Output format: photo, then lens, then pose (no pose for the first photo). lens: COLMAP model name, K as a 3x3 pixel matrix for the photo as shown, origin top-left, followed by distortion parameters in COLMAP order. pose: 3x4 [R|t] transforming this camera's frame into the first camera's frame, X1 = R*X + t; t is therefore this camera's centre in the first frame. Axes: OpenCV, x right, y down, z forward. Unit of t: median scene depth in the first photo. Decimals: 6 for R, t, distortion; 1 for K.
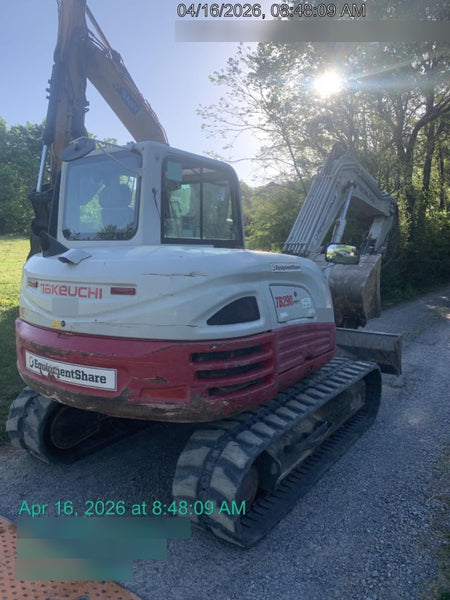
lens RADIAL K [[459.0, 0, 224.8], [0, 459.0, 292.3], [0, 0, 1]] dist [0.034364, -0.010979]
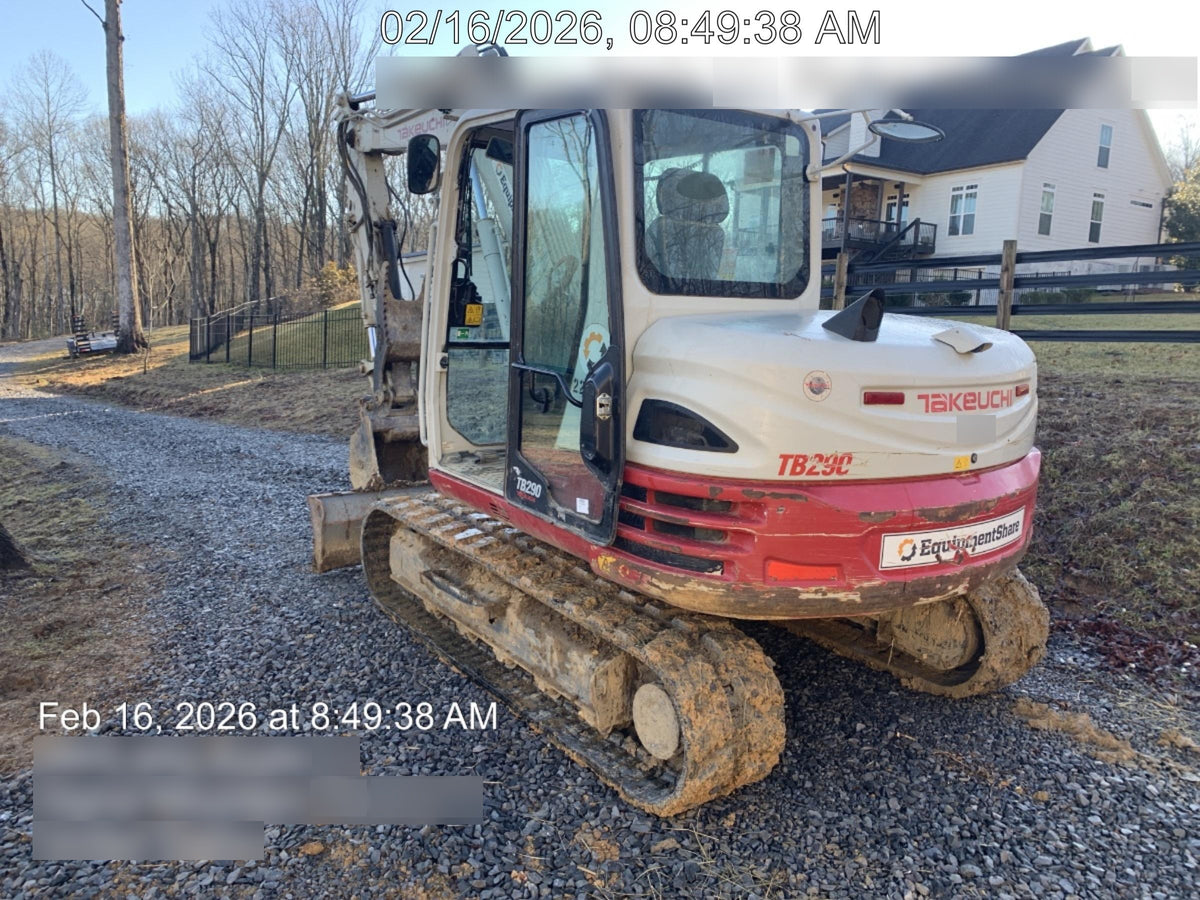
lens RADIAL K [[901.1, 0, 595.8], [0, 901.1, 430.3], [0, 0, 1]] dist [0.027029, -0.007486]
pose [[0.321080, -0.139977, 0.936650, -1.594029], [0.043925, 0.990154, 0.132916, -0.141060], [-0.946033, -0.001534, 0.324067, 1.105129]]
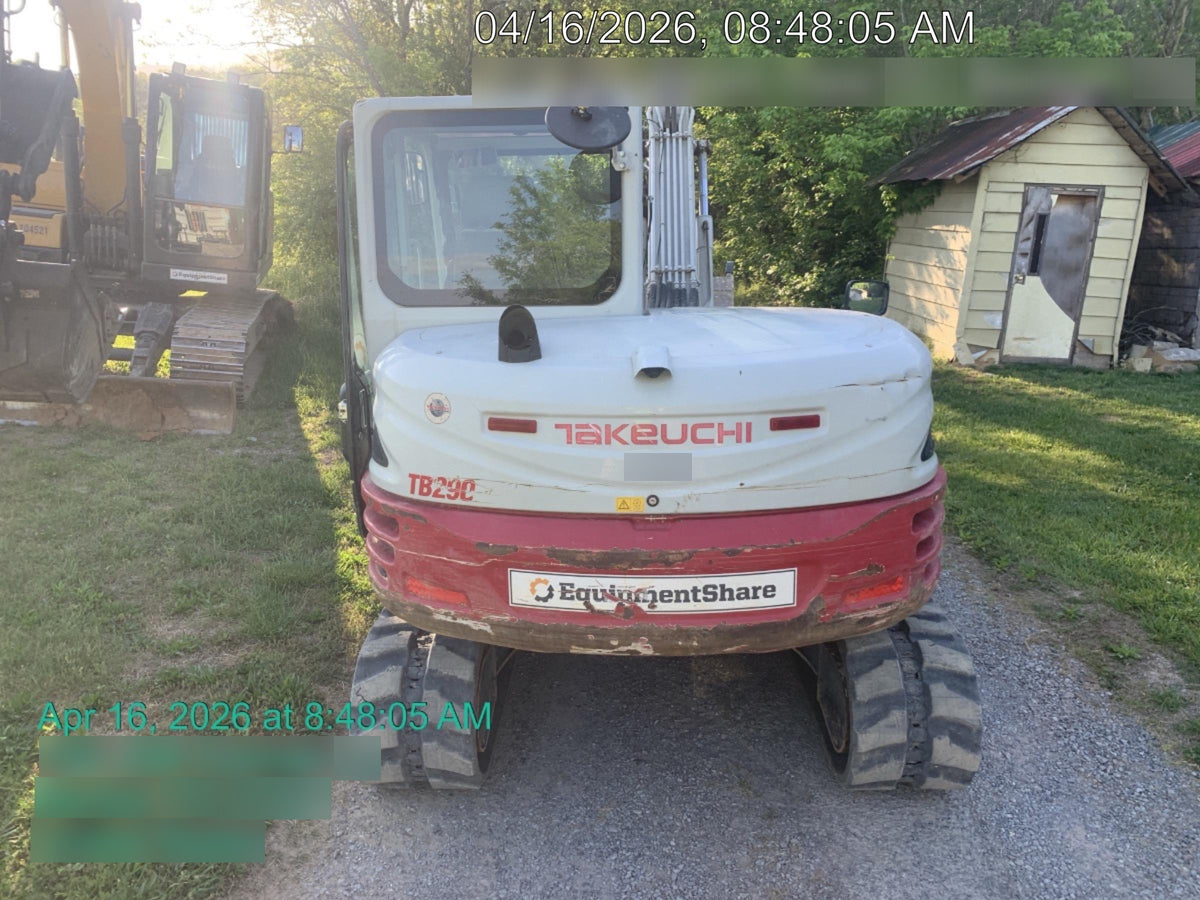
lens RADIAL K [[952.7, 0, 600.0], [0, 952.7, 450.0], [0, 0, 1]] dist [0.067814, -0.007621]
pose [[0.843005, -0.148598, 0.516973, -0.937826], [0.071909, 0.983591, 0.165462, -0.161689], [-0.533078, -0.102310, 0.839858, 0.183925]]
